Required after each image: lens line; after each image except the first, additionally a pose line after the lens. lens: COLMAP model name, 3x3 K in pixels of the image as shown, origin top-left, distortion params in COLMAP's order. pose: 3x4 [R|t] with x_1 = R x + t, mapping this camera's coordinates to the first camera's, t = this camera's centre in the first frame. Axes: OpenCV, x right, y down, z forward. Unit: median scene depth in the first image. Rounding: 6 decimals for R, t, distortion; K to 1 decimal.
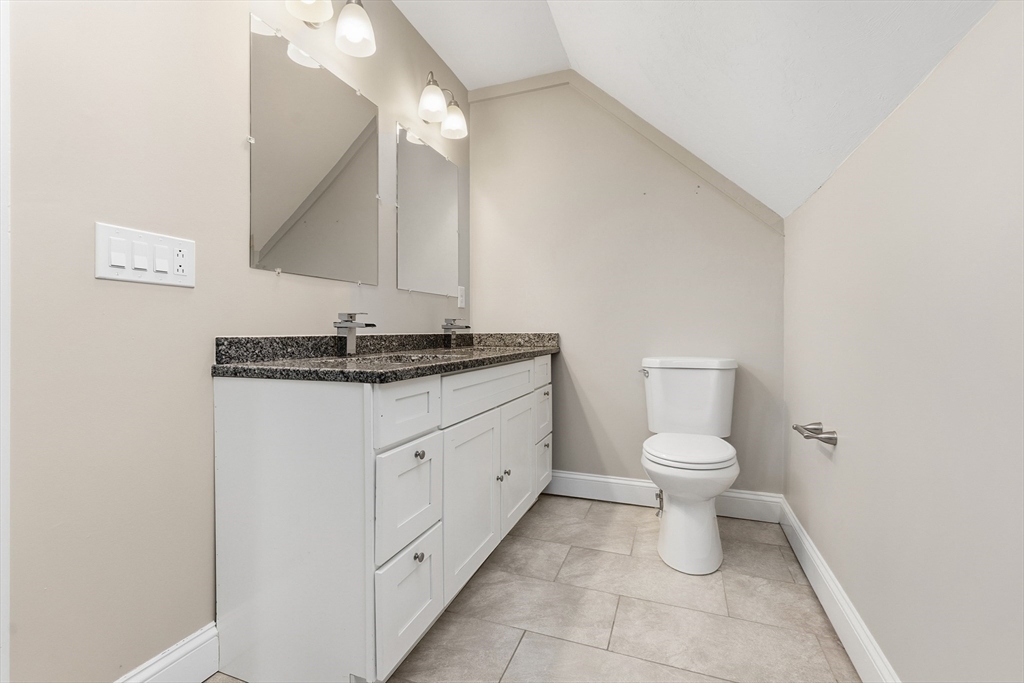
lens RADIAL K [[456.1, 0, 514.1], [0, 456.1, 336.8], [0, 0, 1]] dist [-0.004019, -0.001045]
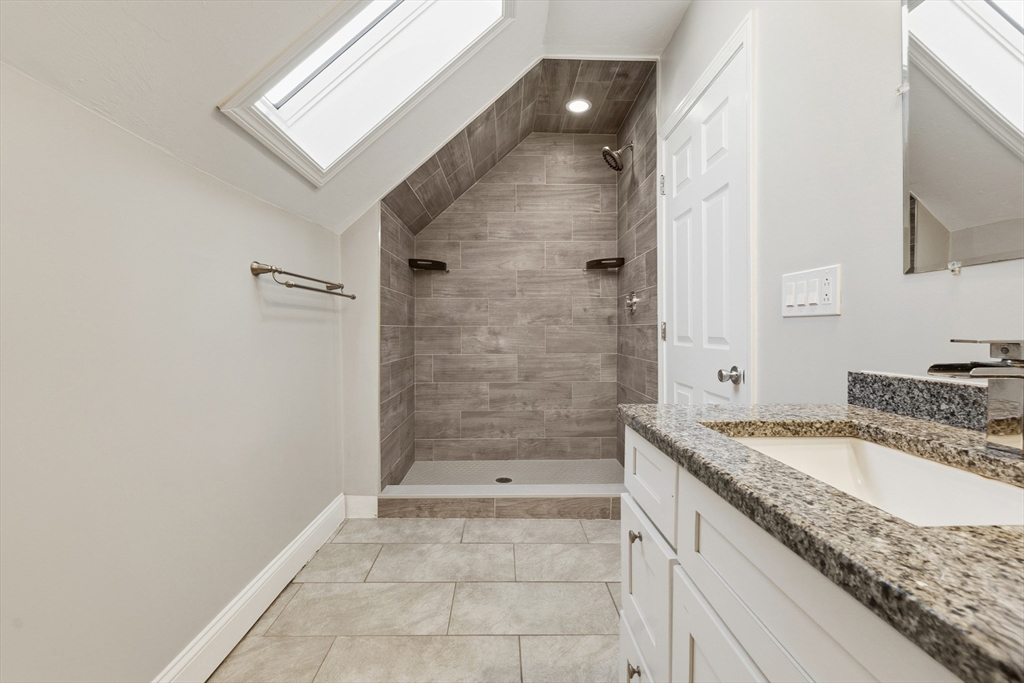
lens RADIAL K [[456.1, 0, 514.1], [0, 456.1, 336.8], [0, 0, 1]] dist [-0.004019, -0.001045]
pose [[-0.933634, -0.000290, -0.358229, 0.214587], [-0.009113, 0.999695, 0.022940, -0.069834], [0.358113, 0.024682, -0.933352, 1.434848]]
